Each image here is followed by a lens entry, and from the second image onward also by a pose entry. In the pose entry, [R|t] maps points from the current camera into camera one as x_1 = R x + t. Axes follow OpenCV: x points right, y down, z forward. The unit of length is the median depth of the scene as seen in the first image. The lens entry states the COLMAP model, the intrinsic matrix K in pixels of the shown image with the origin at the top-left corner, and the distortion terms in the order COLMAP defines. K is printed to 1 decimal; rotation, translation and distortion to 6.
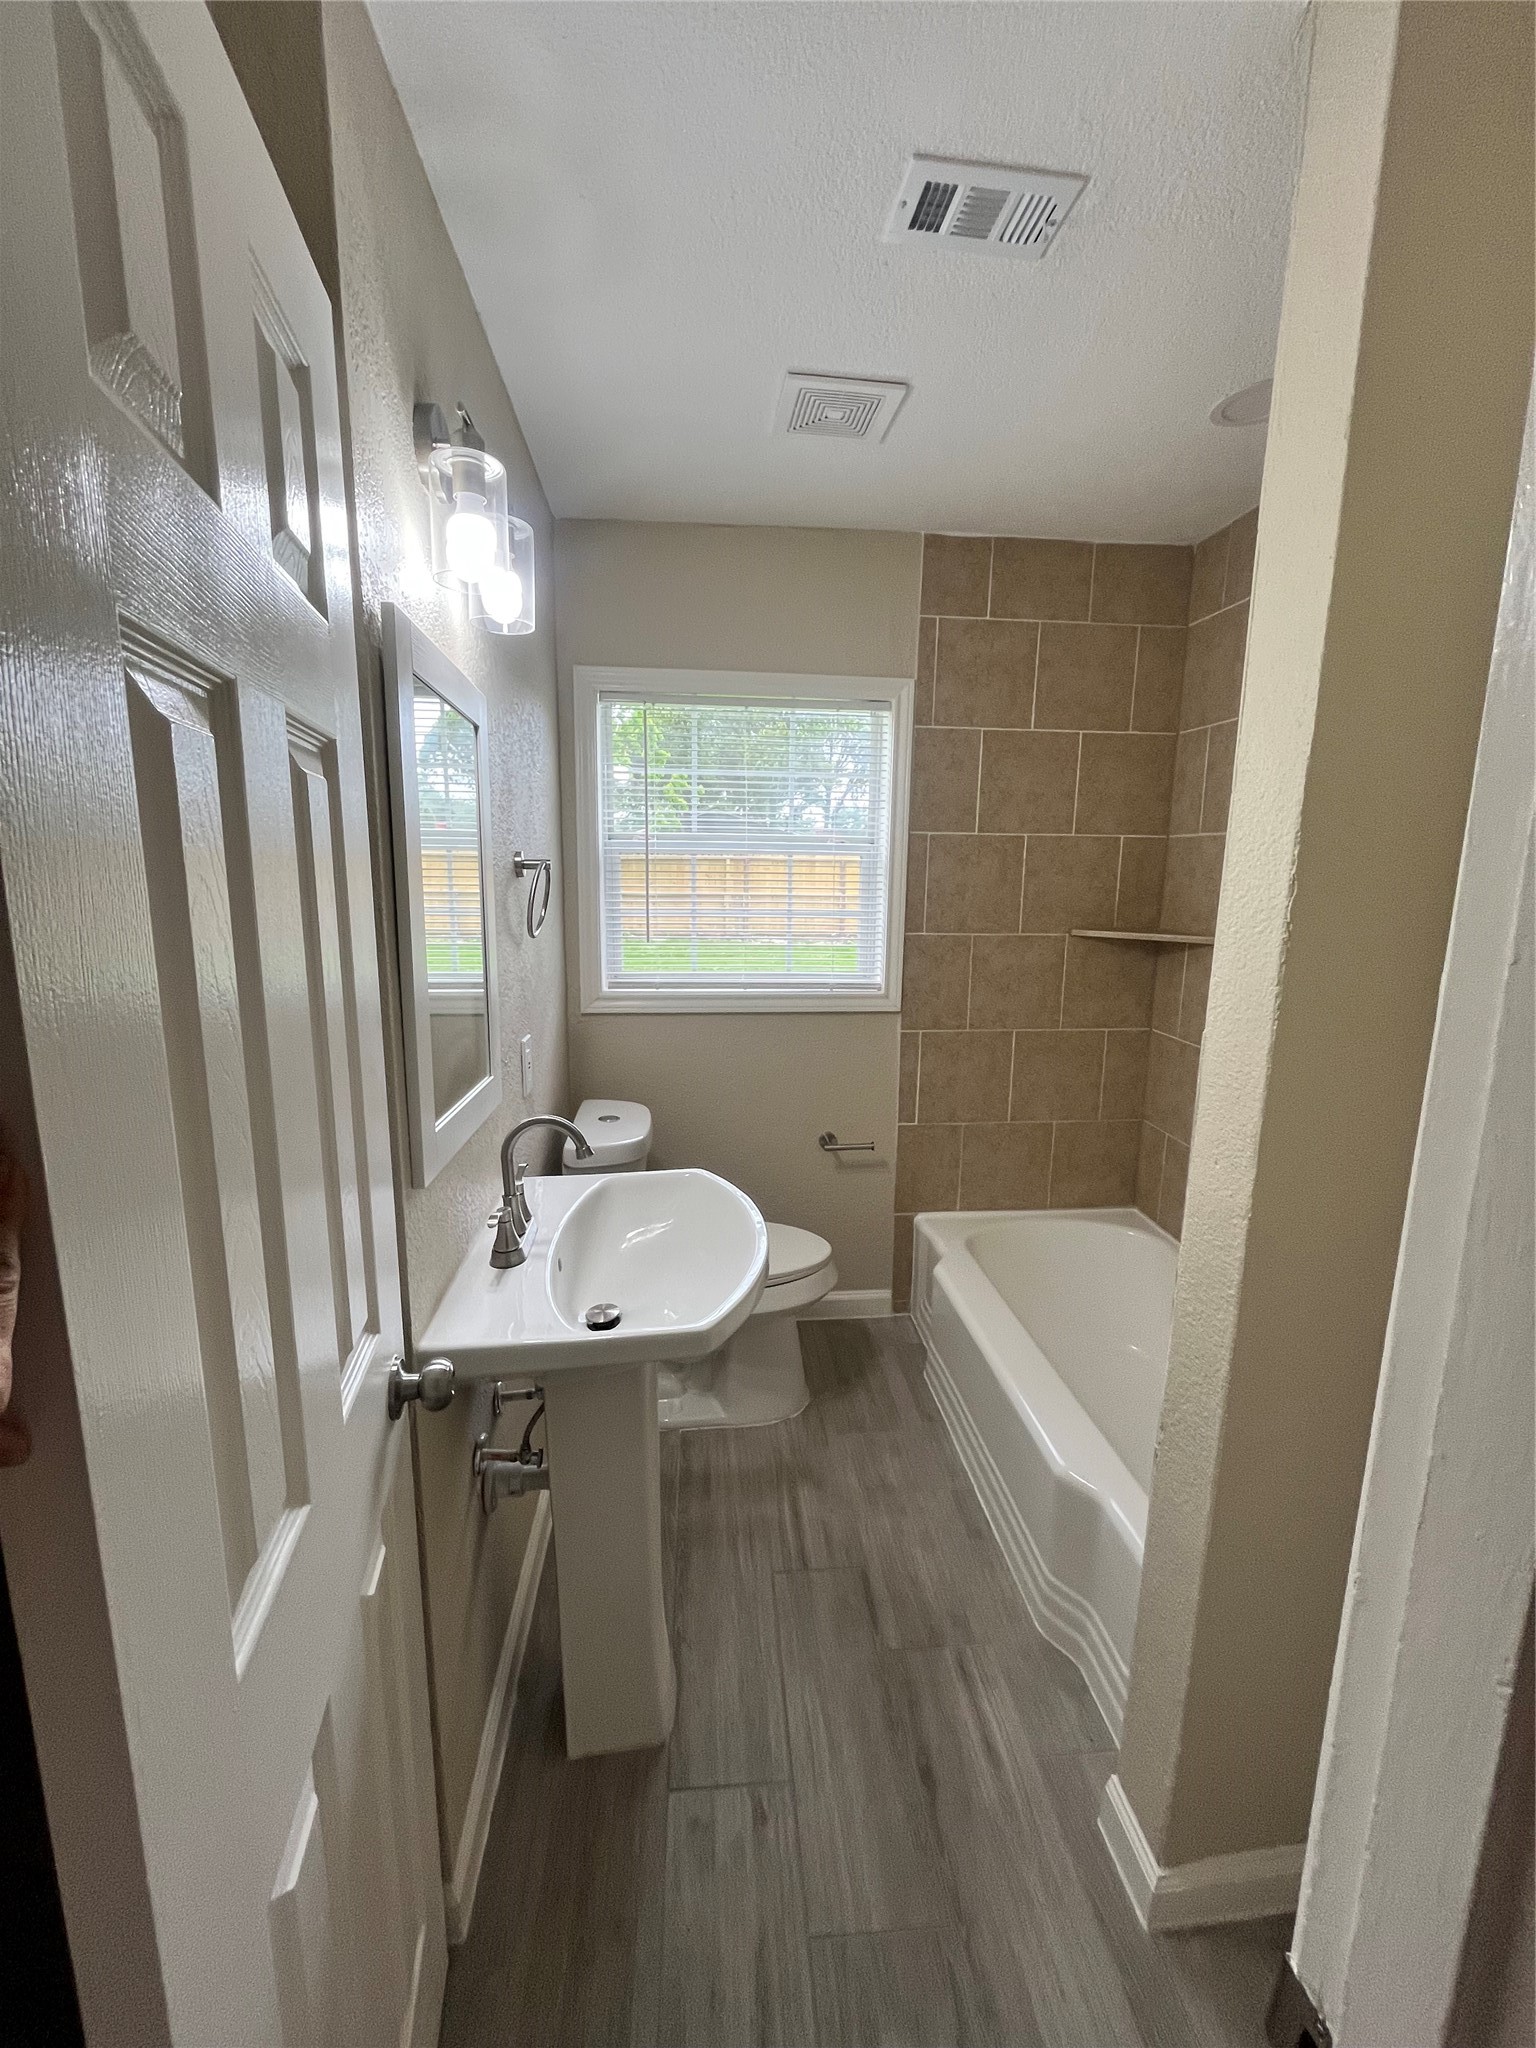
lens RADIAL K [[825.1, 0, 775.0], [0, 825.1, 1017.6], [0, 0, 1]] dist [-0.001714, -0.000179]
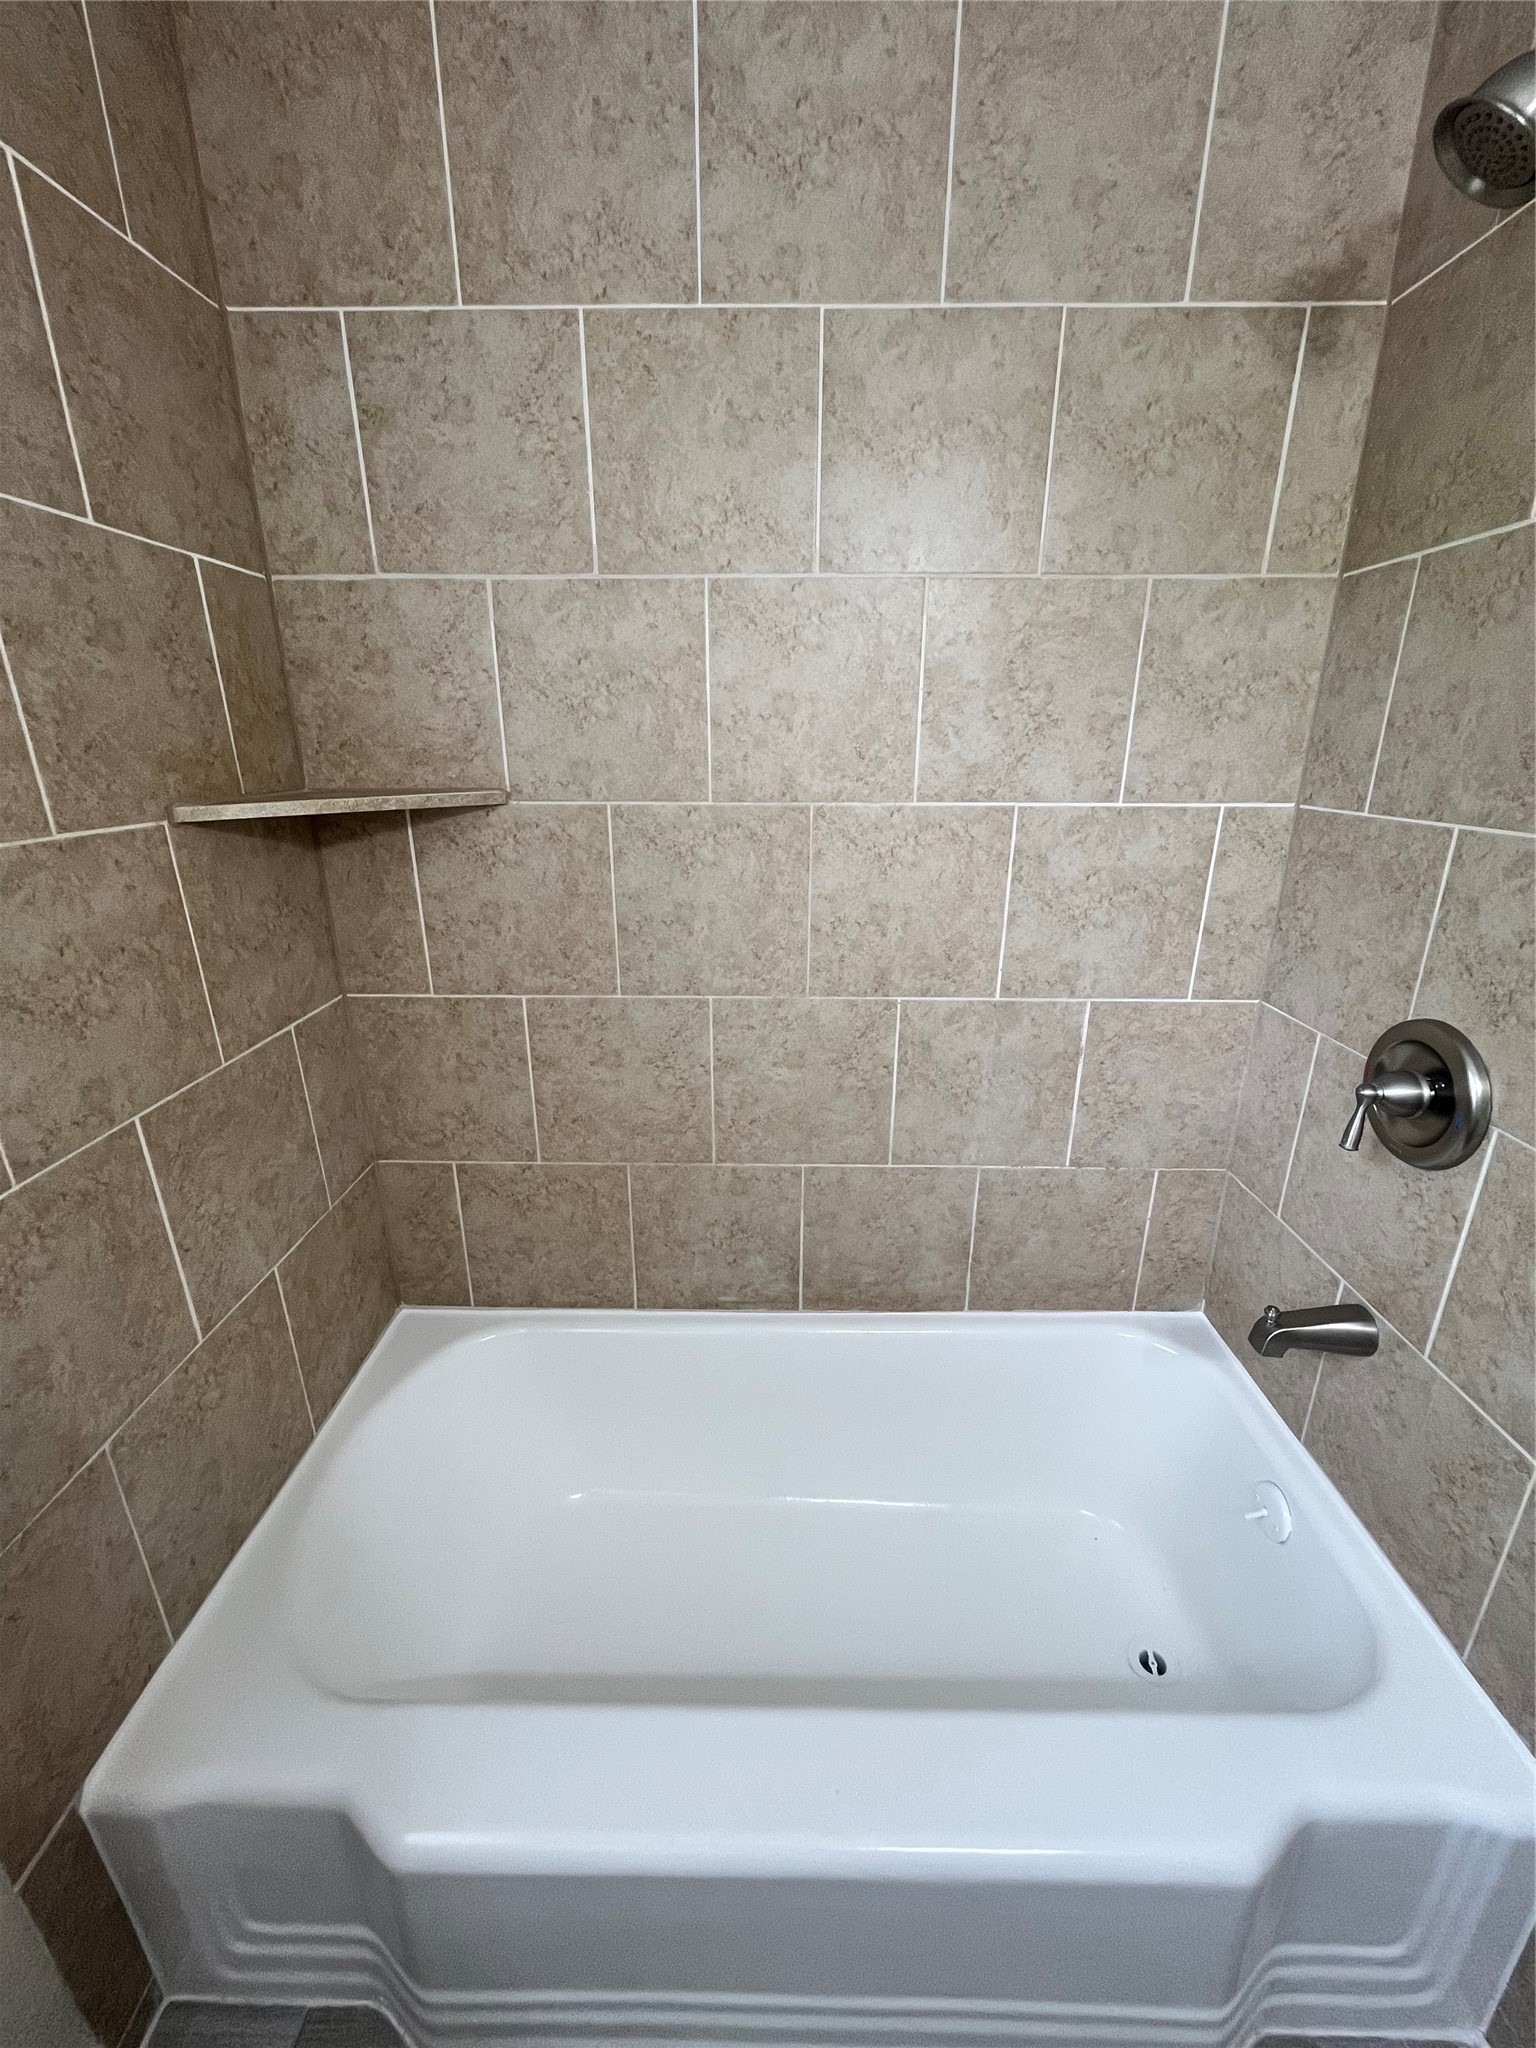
lens RADIAL K [[825.1, 0, 767.0], [0, 825.1, 1020.0], [0, 0, 1]] dist [-0.001714, -0.000179]
pose [[0.109347, -0.332011, 0.936916, 0.007550], [0.182128, 0.933303, 0.309475, -0.083221], [-0.977176, 0.136799, 0.162523, 0.688322]]
